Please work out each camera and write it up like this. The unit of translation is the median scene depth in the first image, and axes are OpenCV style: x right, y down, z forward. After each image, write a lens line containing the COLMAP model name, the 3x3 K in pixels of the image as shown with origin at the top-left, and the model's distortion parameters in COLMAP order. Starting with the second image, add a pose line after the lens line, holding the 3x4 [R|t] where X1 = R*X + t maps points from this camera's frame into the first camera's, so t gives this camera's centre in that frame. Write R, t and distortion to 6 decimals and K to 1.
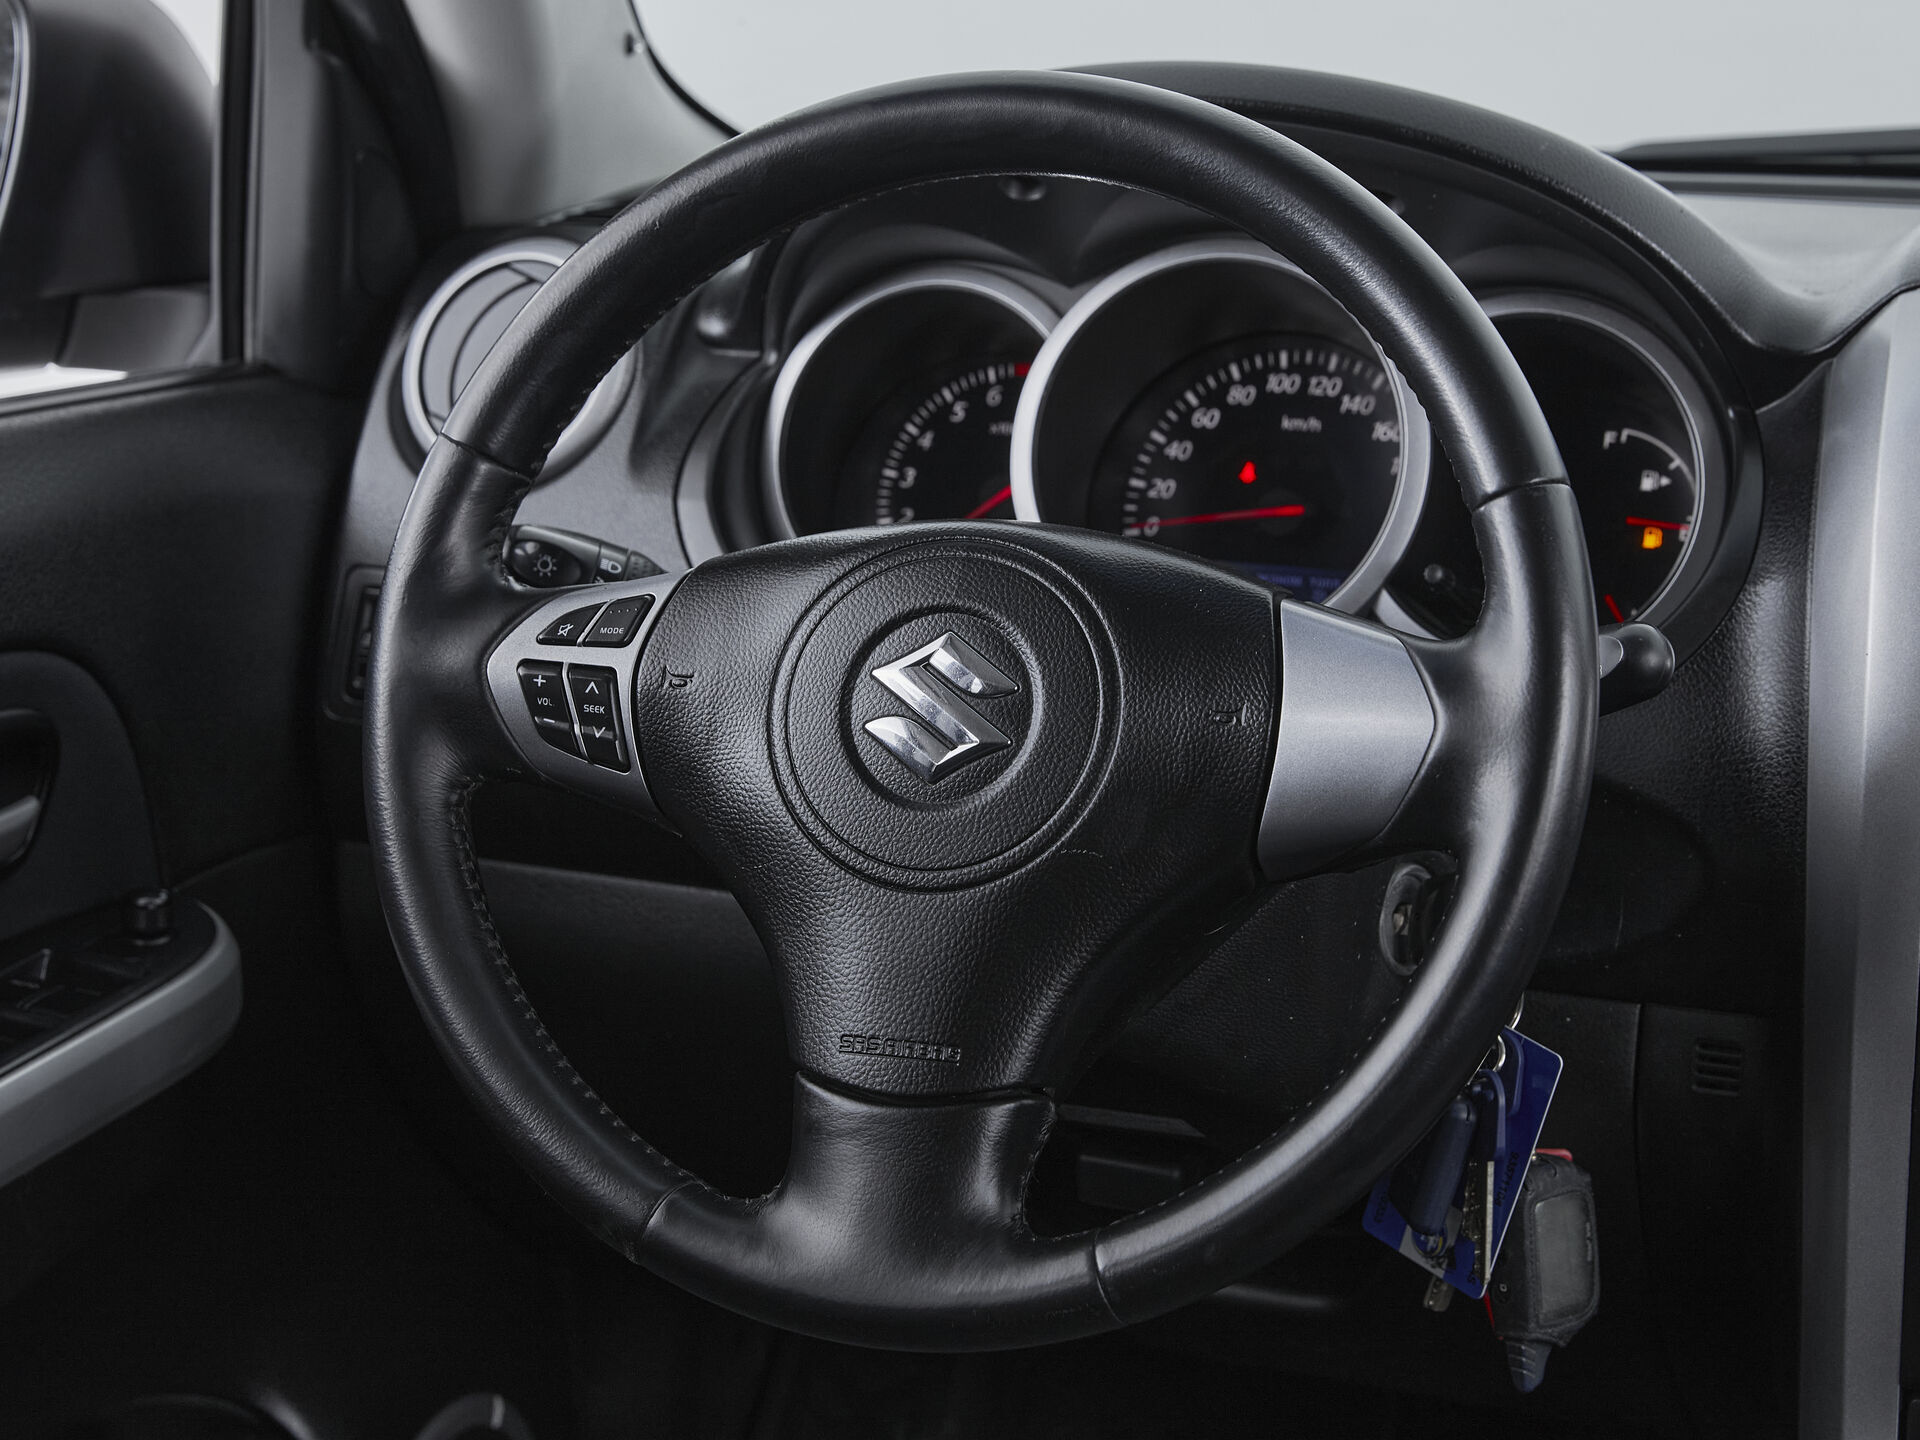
lens RADIAL K [[3913.2, 0, 960.0], [0, 3913.2, 720.0], [0, 0, 1]] dist [-0.011953, 0.042825]
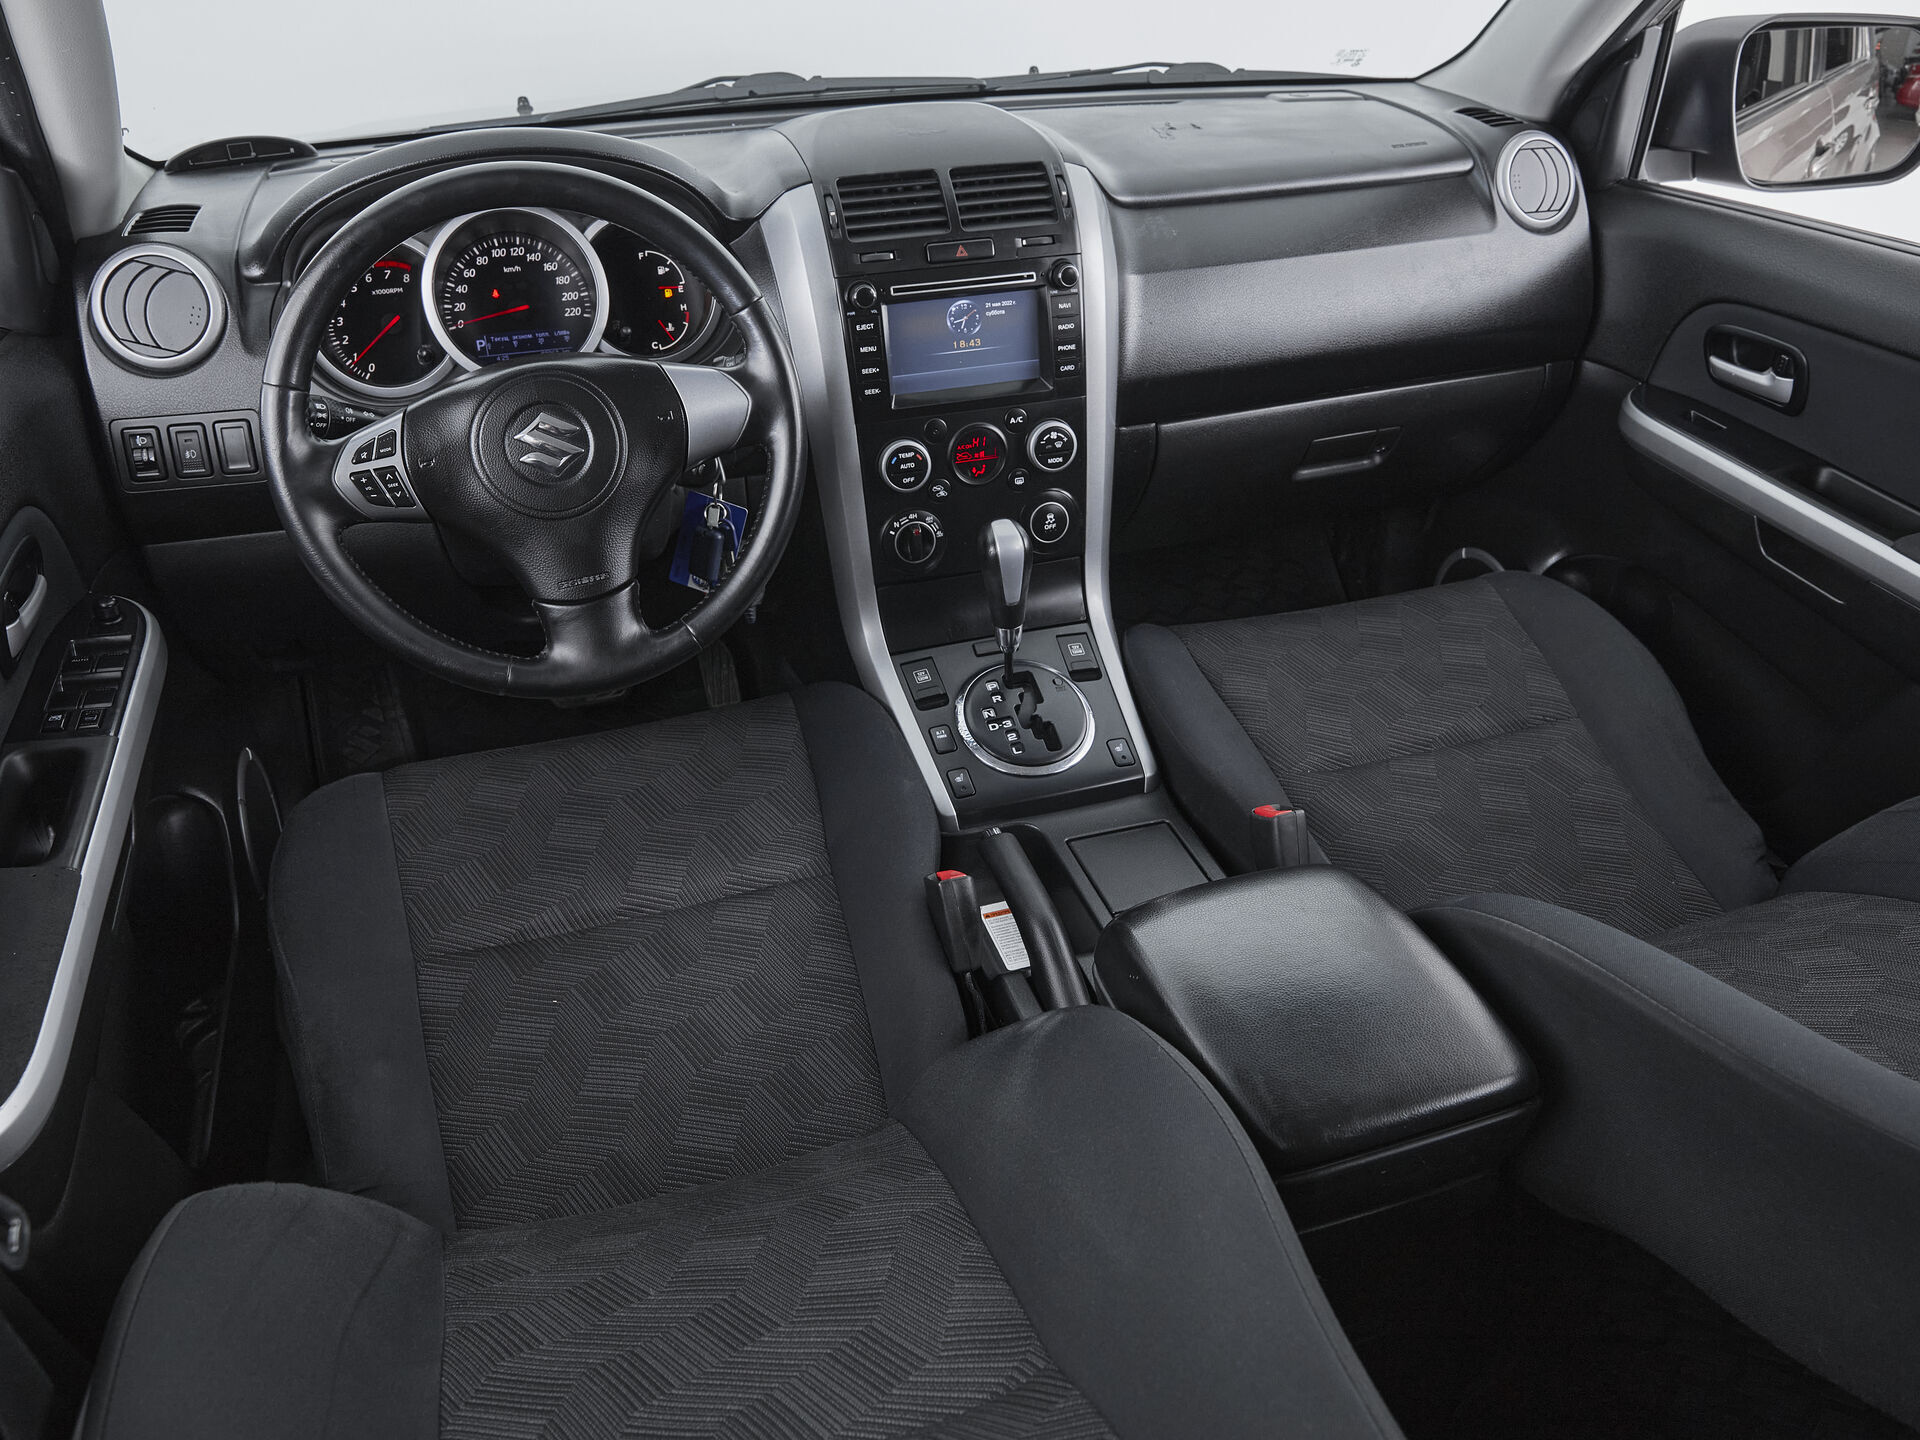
lens RADIAL K [[1523.0, 0, 960.0], [0, 1523.0, 720.0], [0, 0, 1]] dist [-0.007207, -0.000676]
pose [[0.776894, -0.339138, 0.530491, -0.338082], [0.153697, 0.919203, 0.362551, -0.137145], [-0.610583, -0.200129, 0.766248, 0.065789]]
